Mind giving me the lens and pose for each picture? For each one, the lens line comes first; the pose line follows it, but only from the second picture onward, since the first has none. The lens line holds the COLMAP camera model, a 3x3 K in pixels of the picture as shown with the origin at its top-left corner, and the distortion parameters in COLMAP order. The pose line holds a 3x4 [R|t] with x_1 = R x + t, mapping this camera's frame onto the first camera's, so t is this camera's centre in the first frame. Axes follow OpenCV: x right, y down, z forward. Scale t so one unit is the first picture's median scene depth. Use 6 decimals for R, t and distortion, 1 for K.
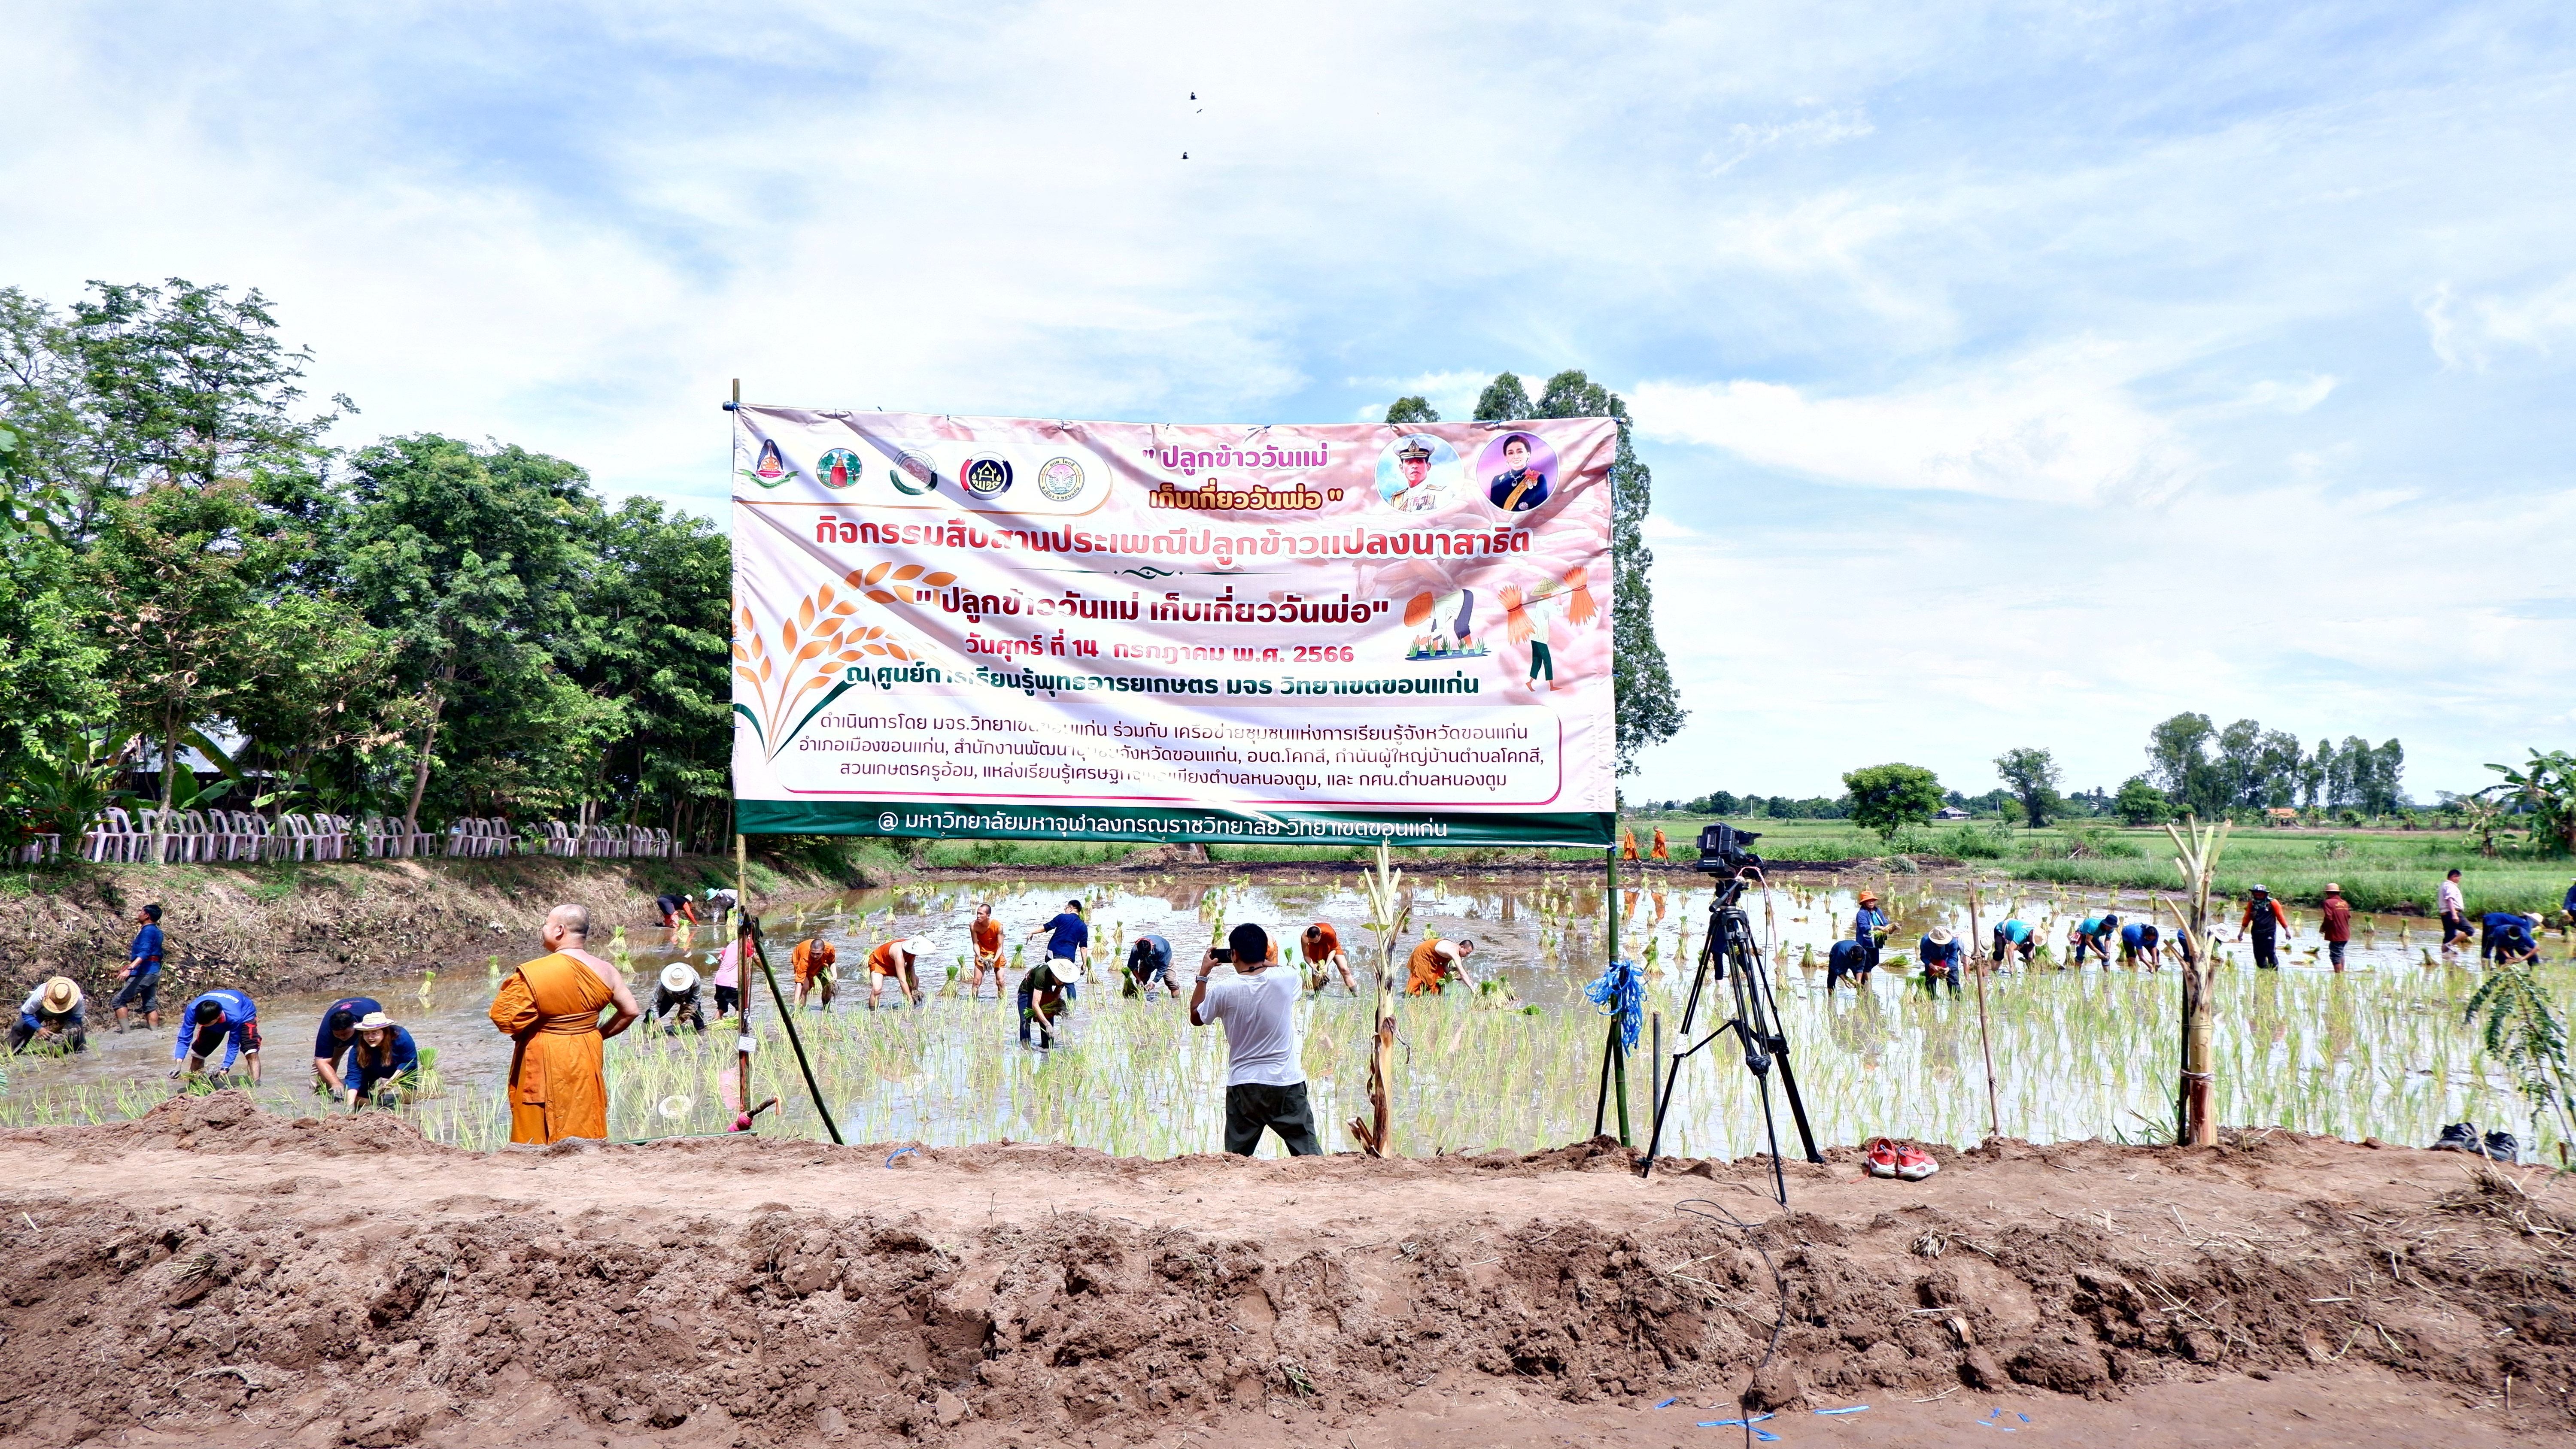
lens RADIAL K [[1733.1, 0, 1238.8], [0, 1733.1, 716.3], [0, 0, 1]] dist [-0.026736, 0.007195]
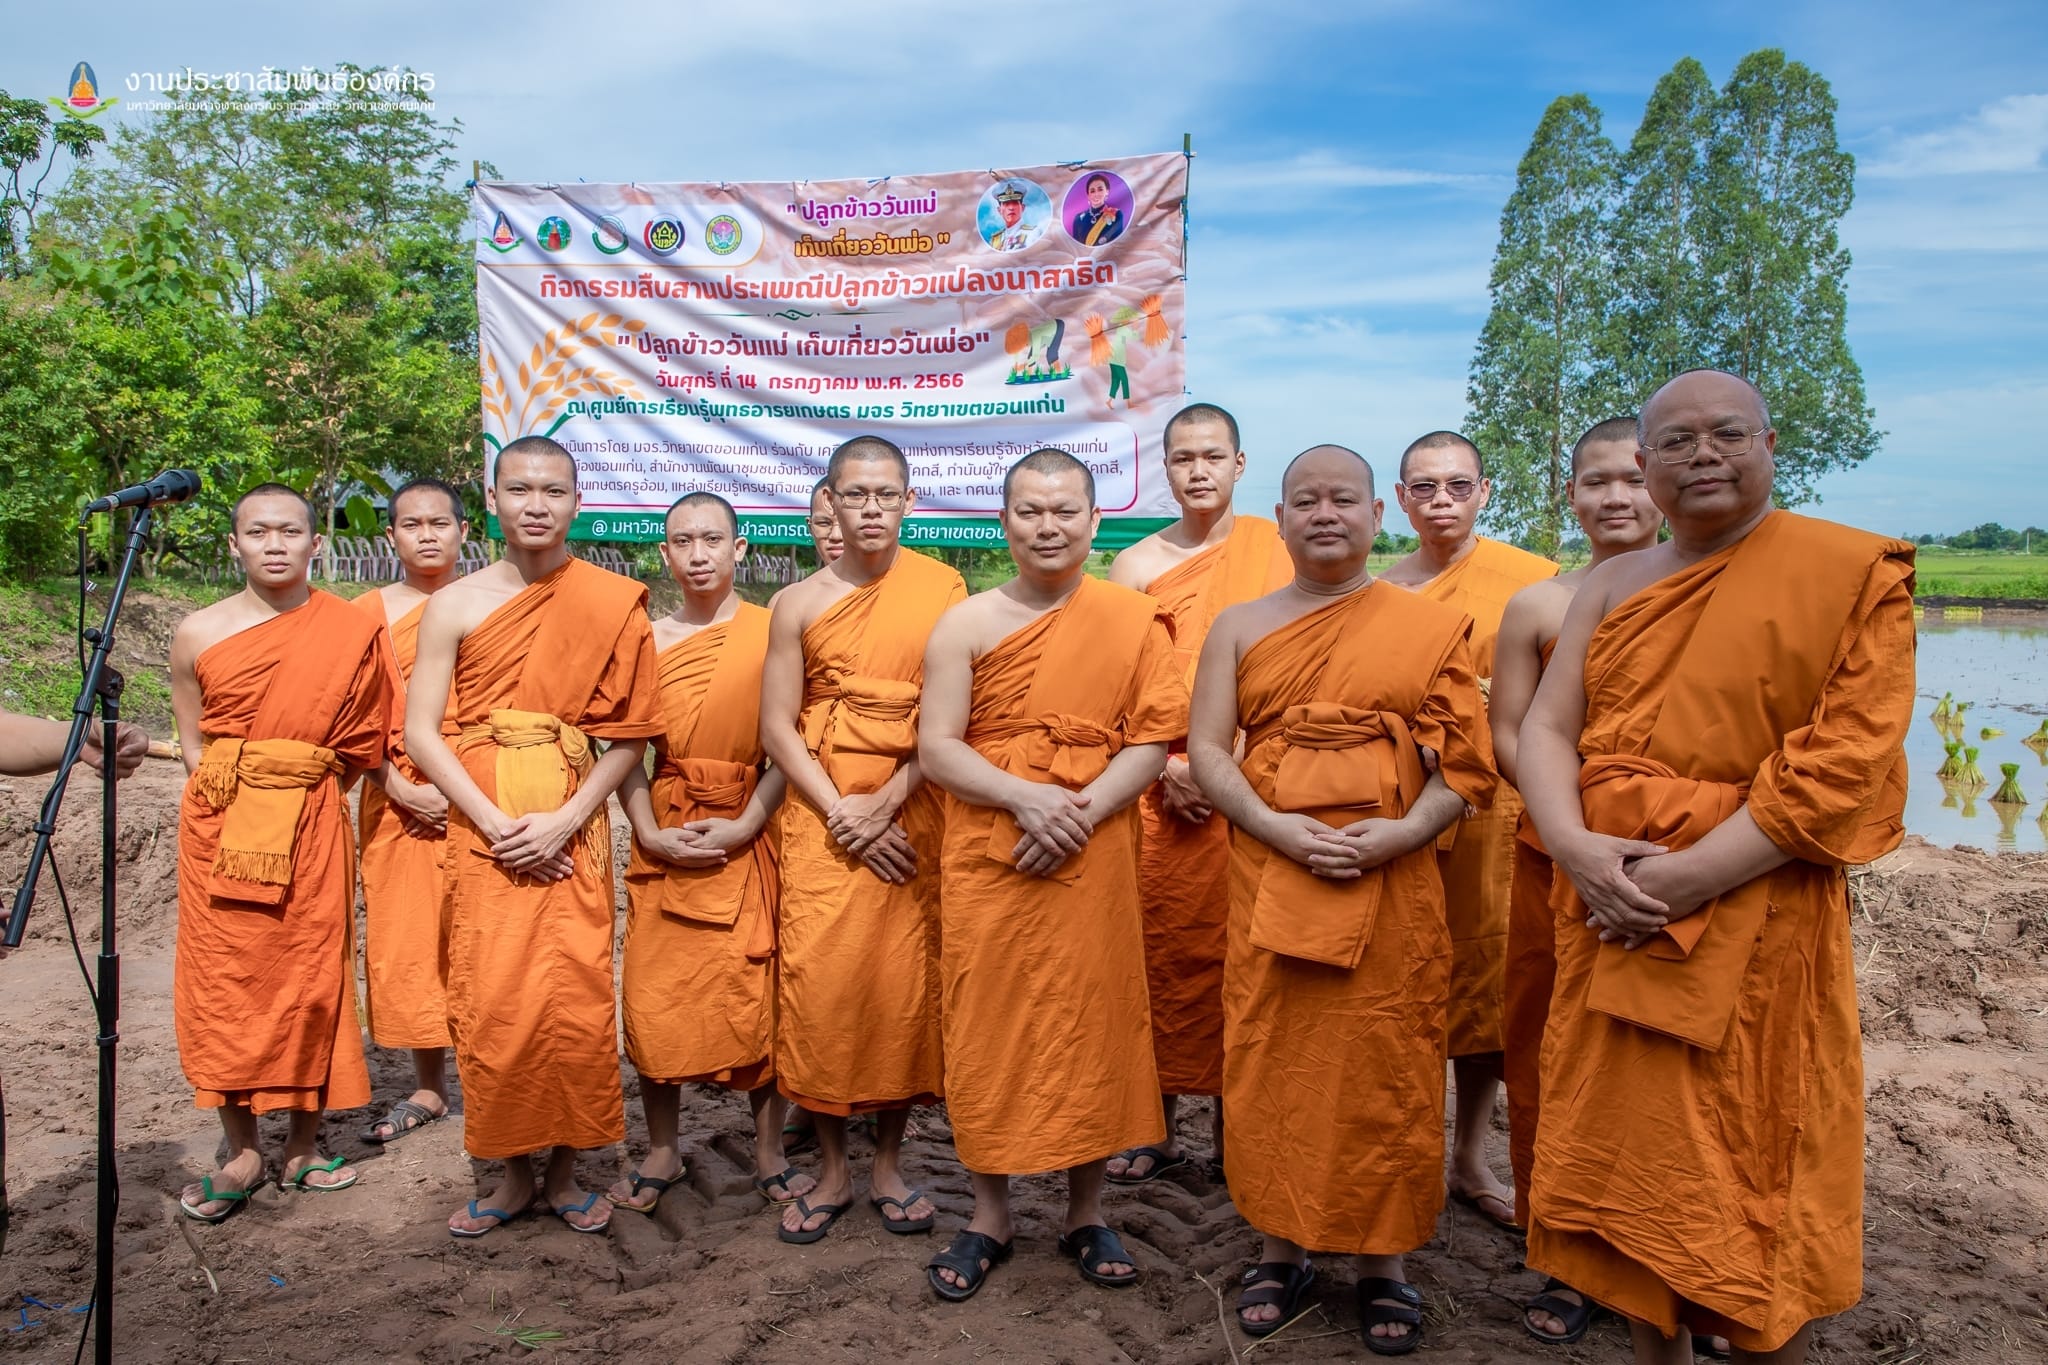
lens RADIAL K [[1720.3, 0, 962.5], [0, 1720.3, 691.0], [0, 0, 1]] dist [0.020905, -0.007606]
pose [[0.962735, 0.024257, -0.269356, 0.373346], [0.013183, 0.990576, 0.136327, 0.011851], [0.270124, -0.134798, 0.953343, -0.112586]]
